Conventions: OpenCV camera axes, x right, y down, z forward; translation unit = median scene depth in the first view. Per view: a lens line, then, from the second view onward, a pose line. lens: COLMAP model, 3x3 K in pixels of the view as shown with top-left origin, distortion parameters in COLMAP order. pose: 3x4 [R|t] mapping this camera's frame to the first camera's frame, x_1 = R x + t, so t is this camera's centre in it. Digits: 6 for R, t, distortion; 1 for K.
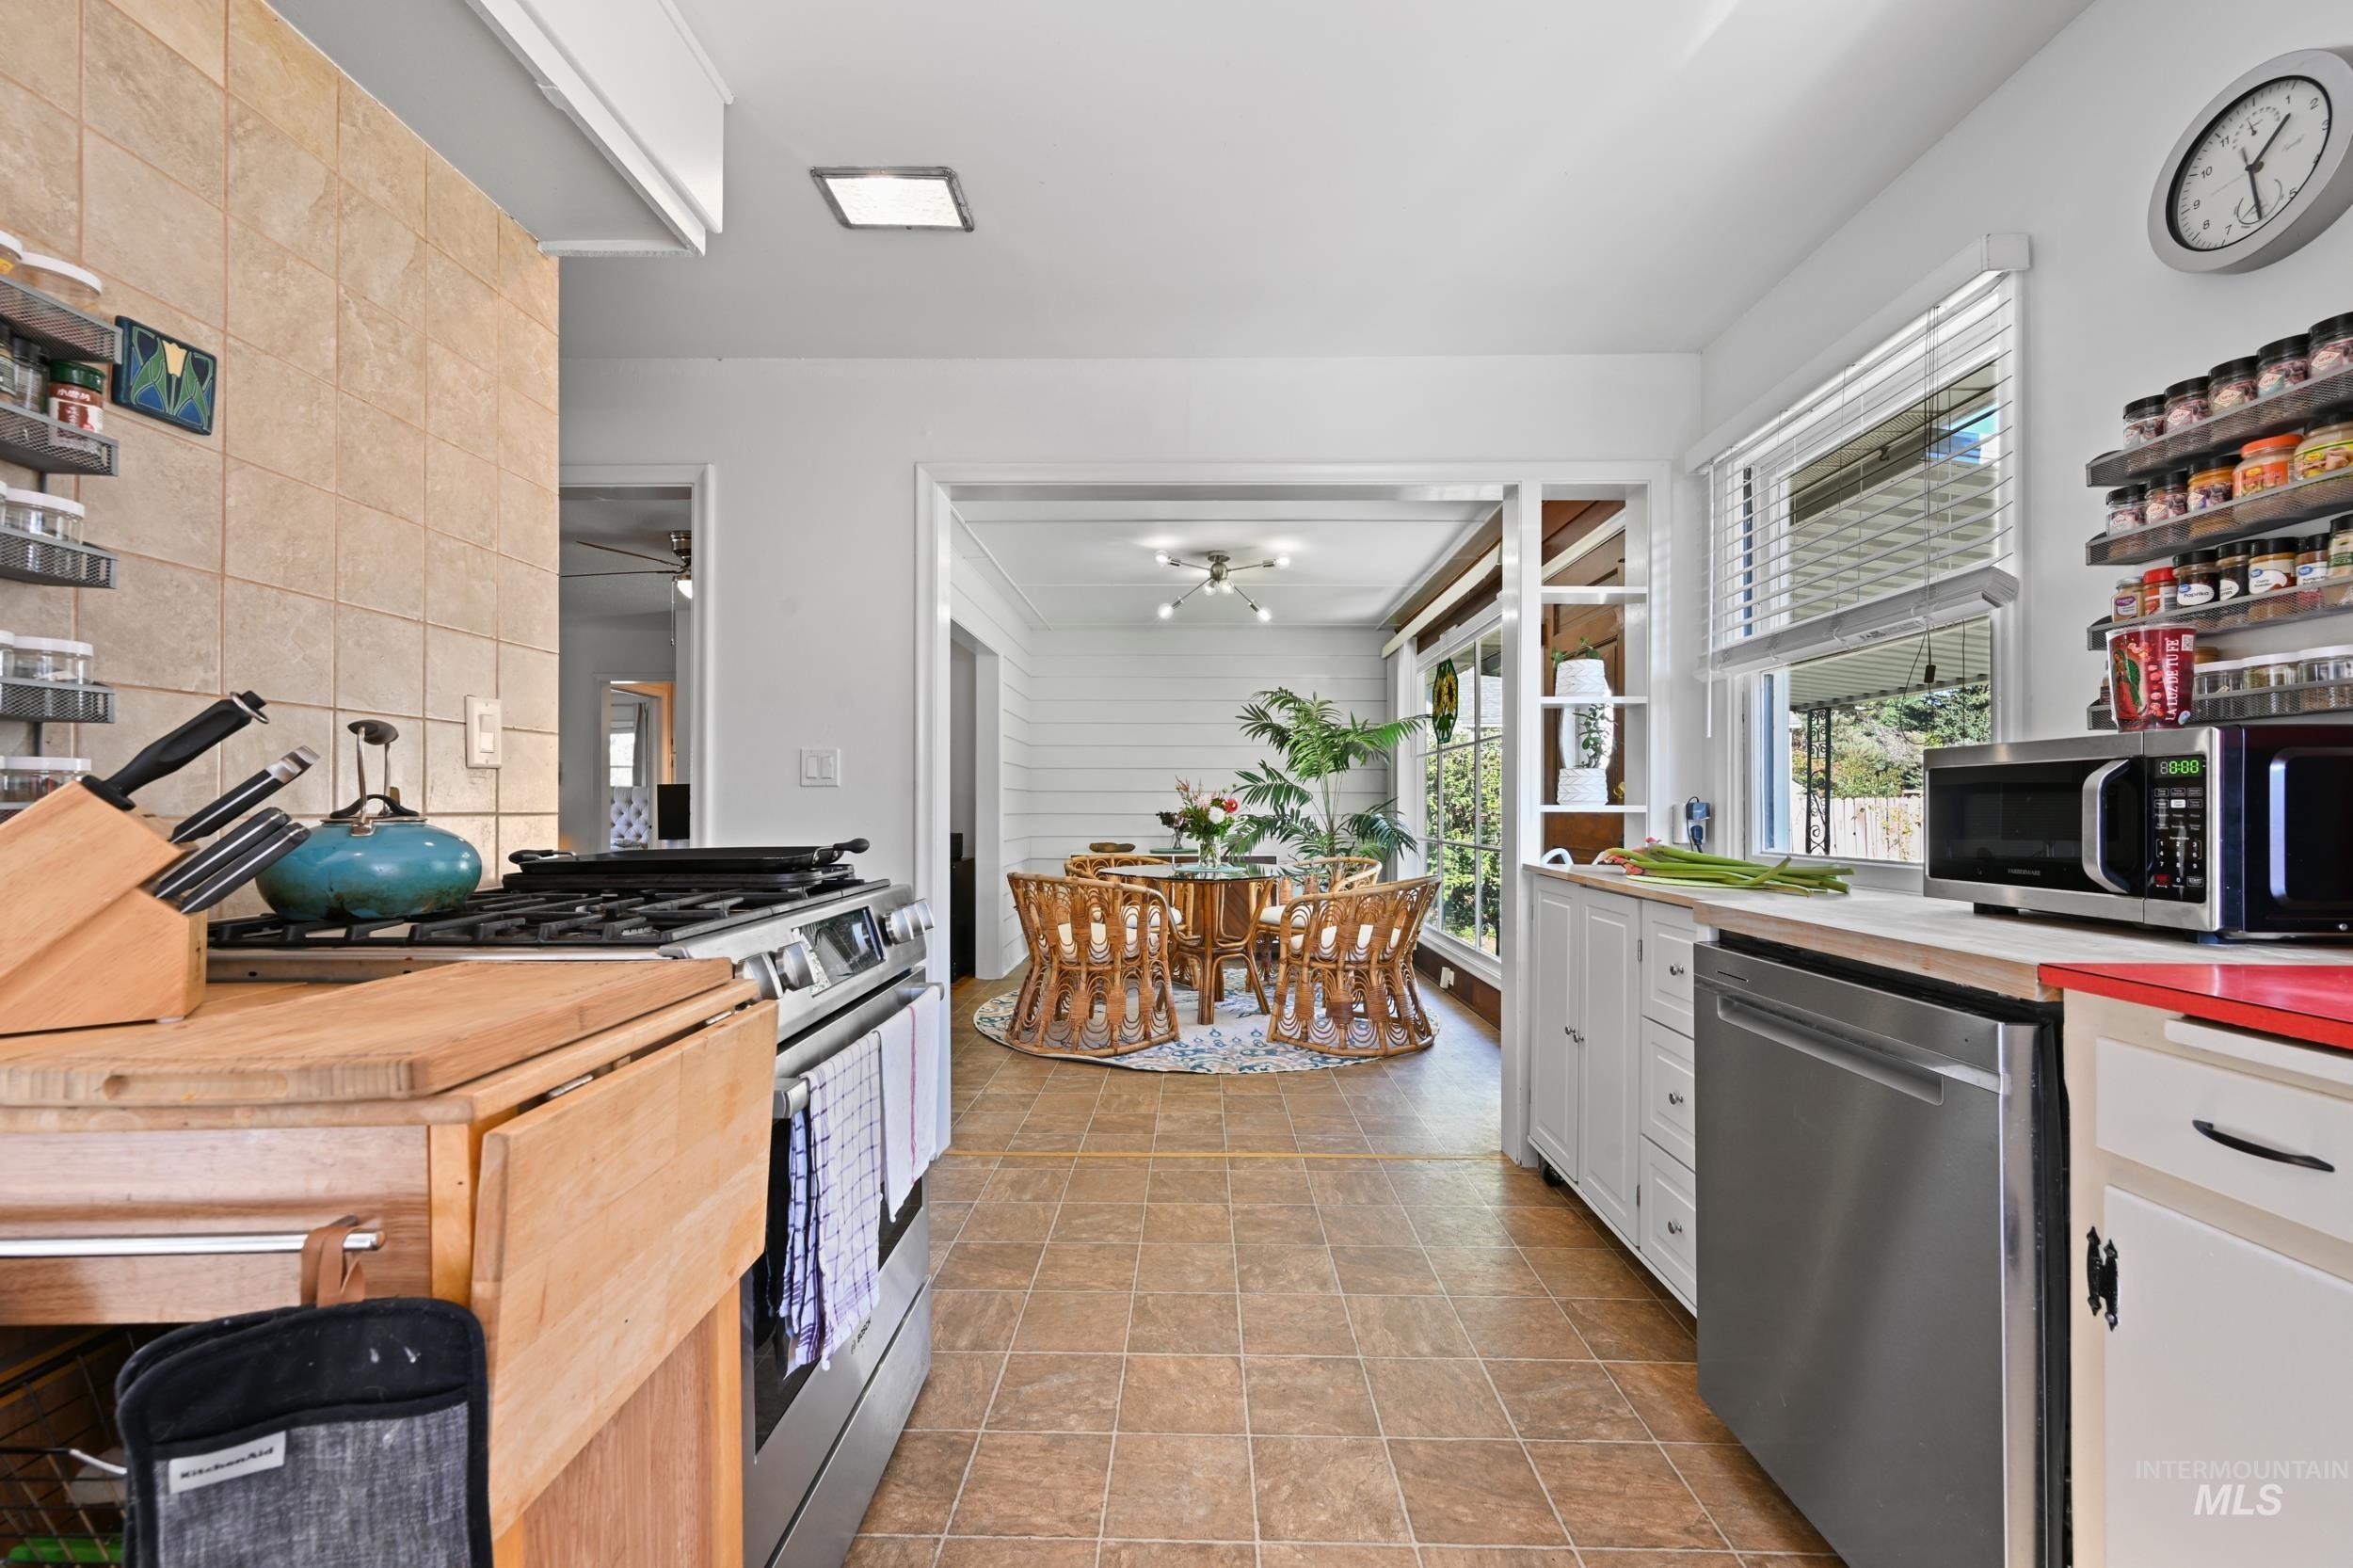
lens RADIAL K [[909.0, 0, 1175.5], [0, 909.0, 804.9], [0, 0, 1]] dist [-0.001273, 0.000094]
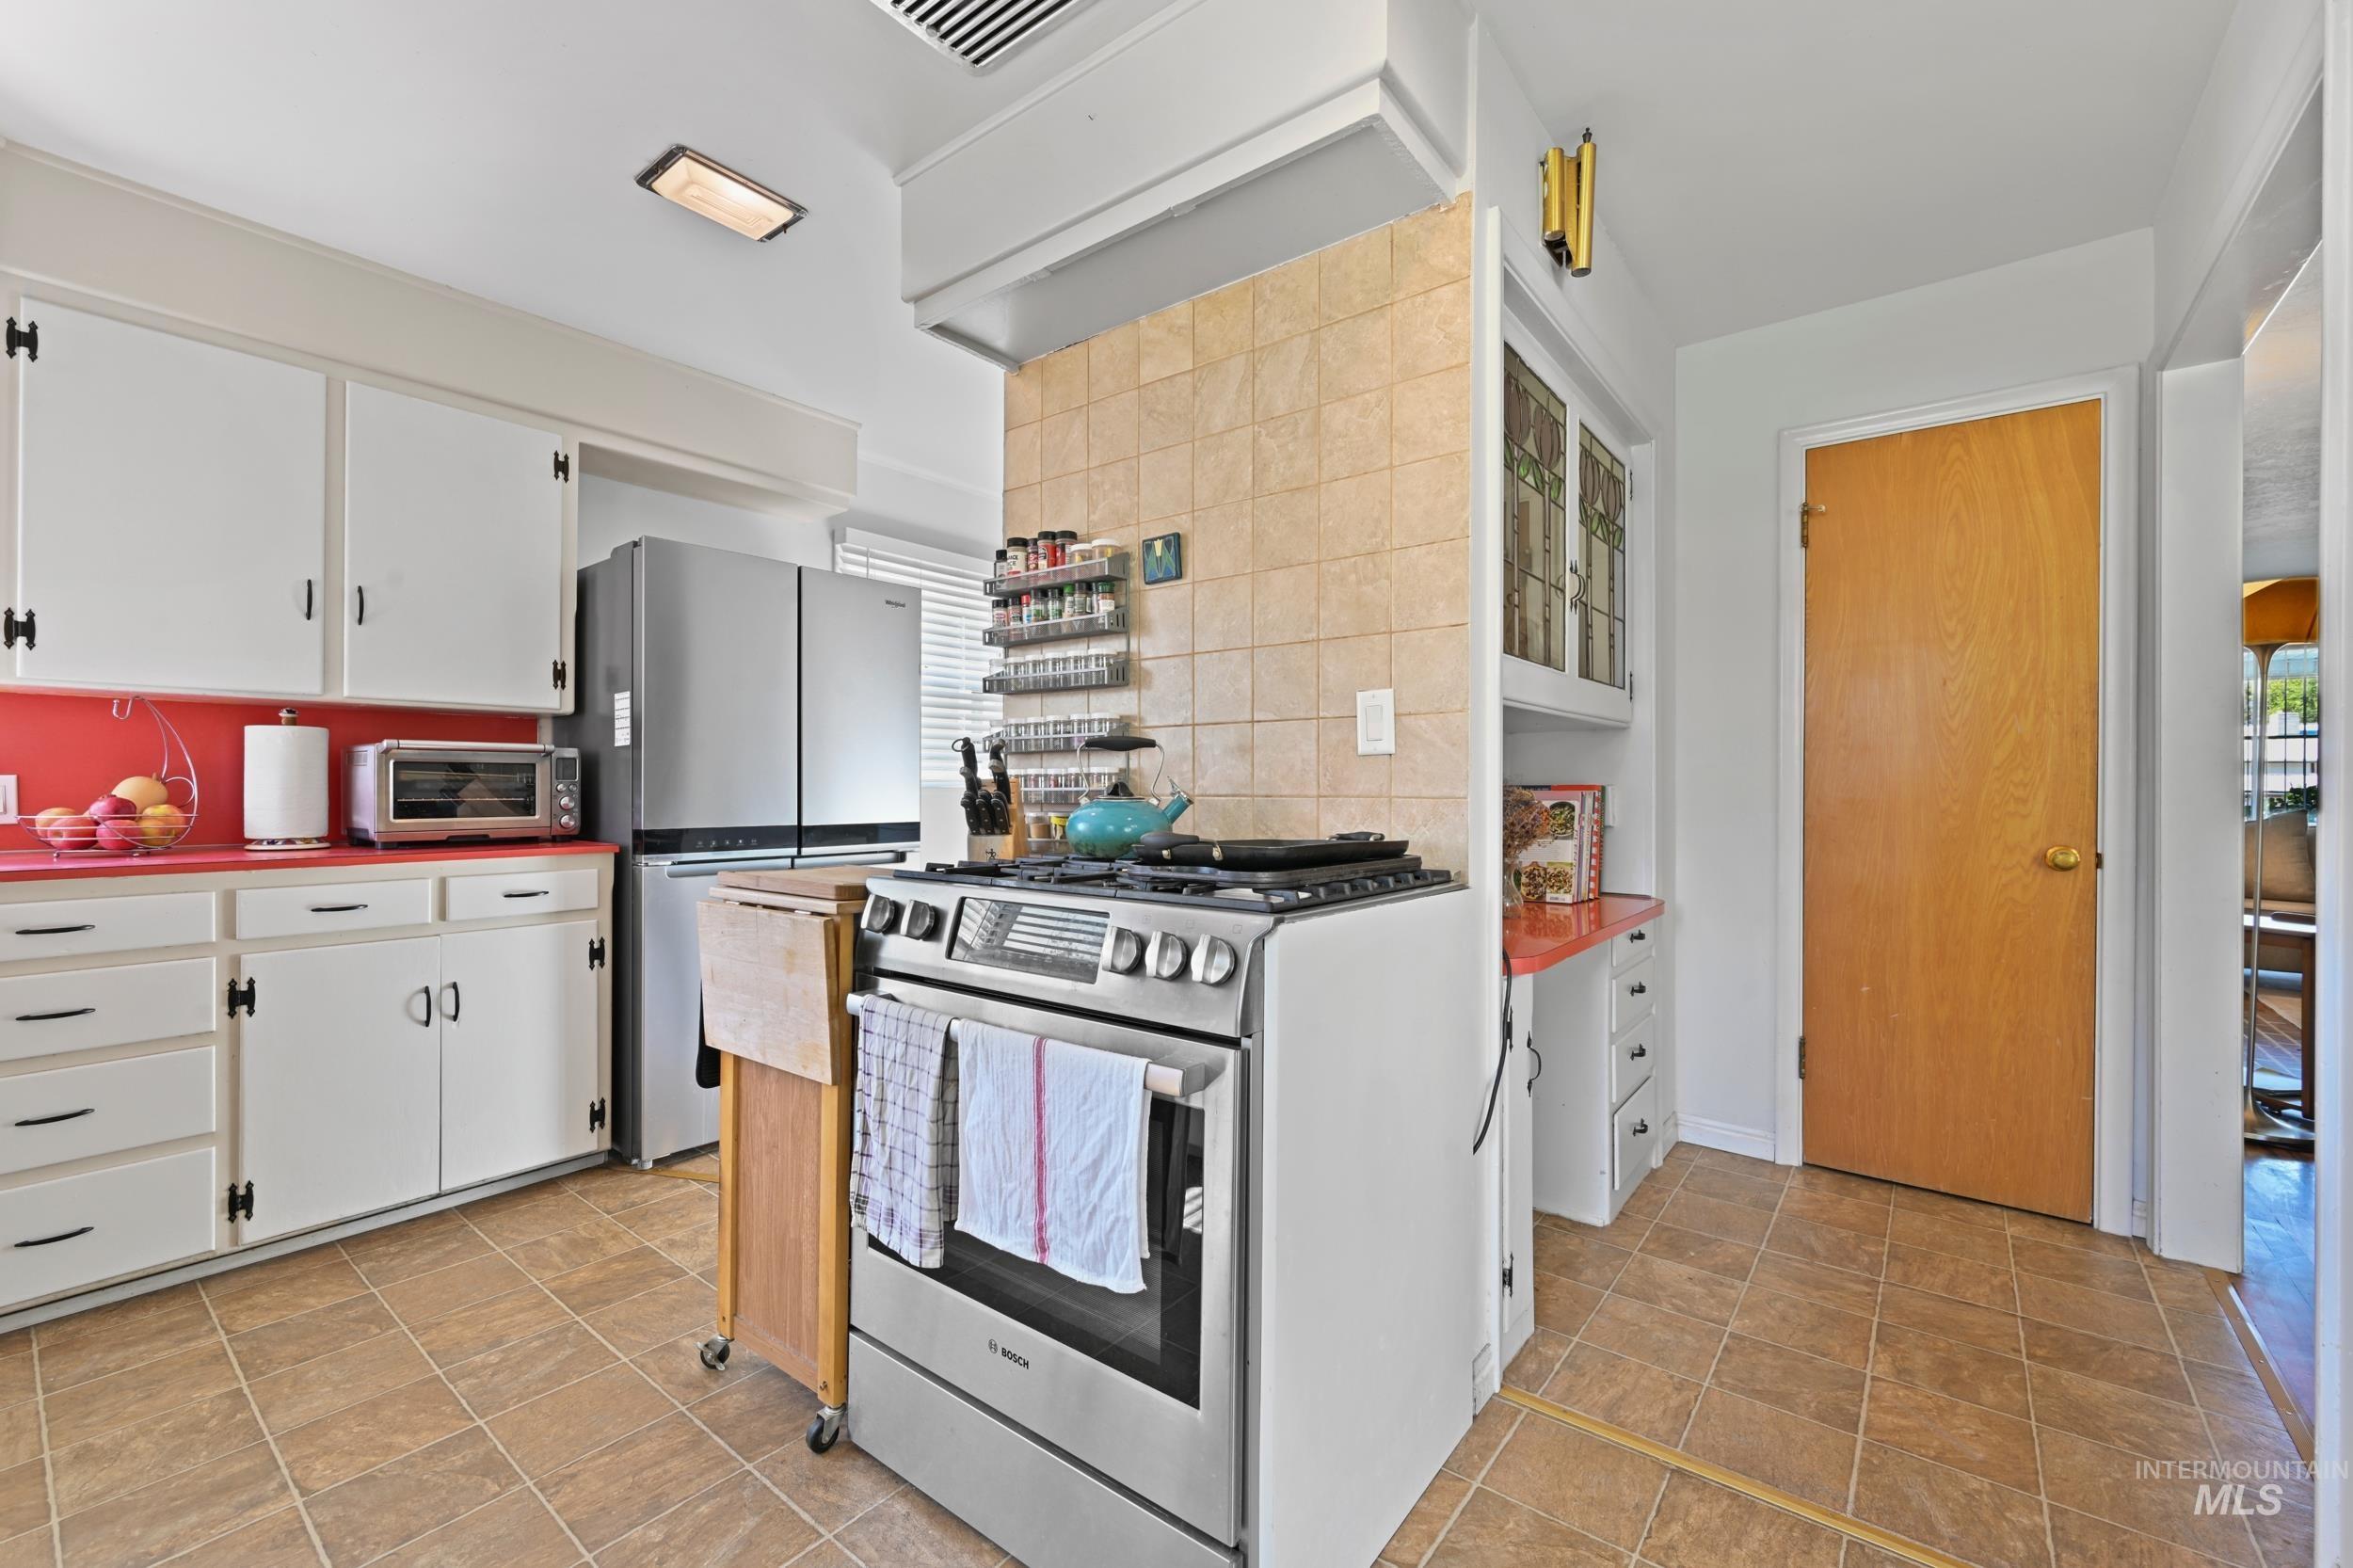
lens RADIAL K [[969.7, 0, 1176.5], [0, 969.7, 784.0], [0, 0, 1]] dist [-0.001747, -0.000061]
pose [[-0.600031, -0.002774, -0.799972, 0.337612], [0.001036, 0.999990, -0.004244, -0.000803], [0.799976, -0.003375, -0.600023, 1.641551]]
